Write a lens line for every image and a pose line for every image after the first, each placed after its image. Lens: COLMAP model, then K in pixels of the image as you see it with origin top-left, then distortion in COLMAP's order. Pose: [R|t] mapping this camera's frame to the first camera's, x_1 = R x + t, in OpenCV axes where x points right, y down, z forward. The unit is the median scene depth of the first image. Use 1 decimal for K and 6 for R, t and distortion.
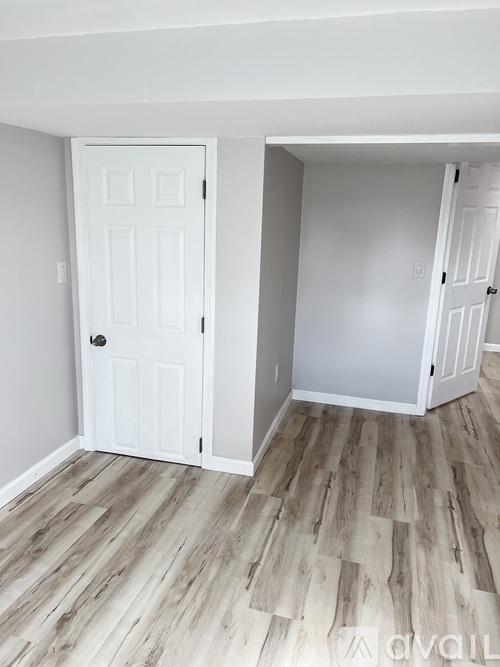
lens RADIAL K [[493.8, 0, 250.0], [0, 493.8, 333.5], [0, 0, 1]] dist [0.088560, -0.113123]
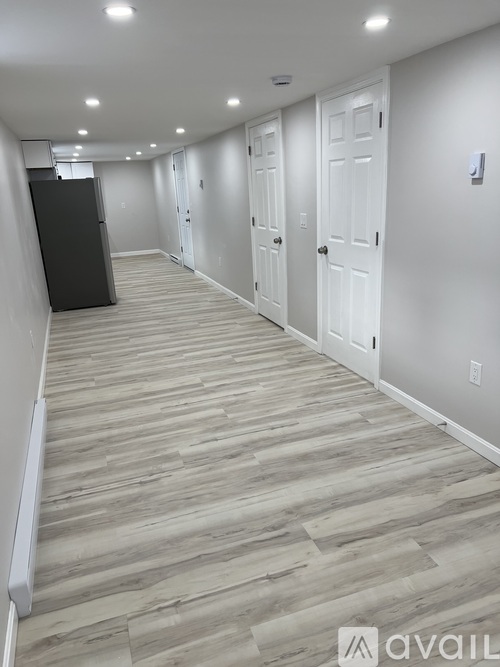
lens RADIAL K [[493.8, 0, 250.0], [0, 493.8, 333.5], [0, 0, 1]] dist [0.088560, -0.113123]
pose [[-0.567322, -0.243027, 0.786818, -0.804188], [0.232531, 0.869303, 0.436167, -0.322029], [-0.789984, 0.430407, -0.436664, 1.237682]]
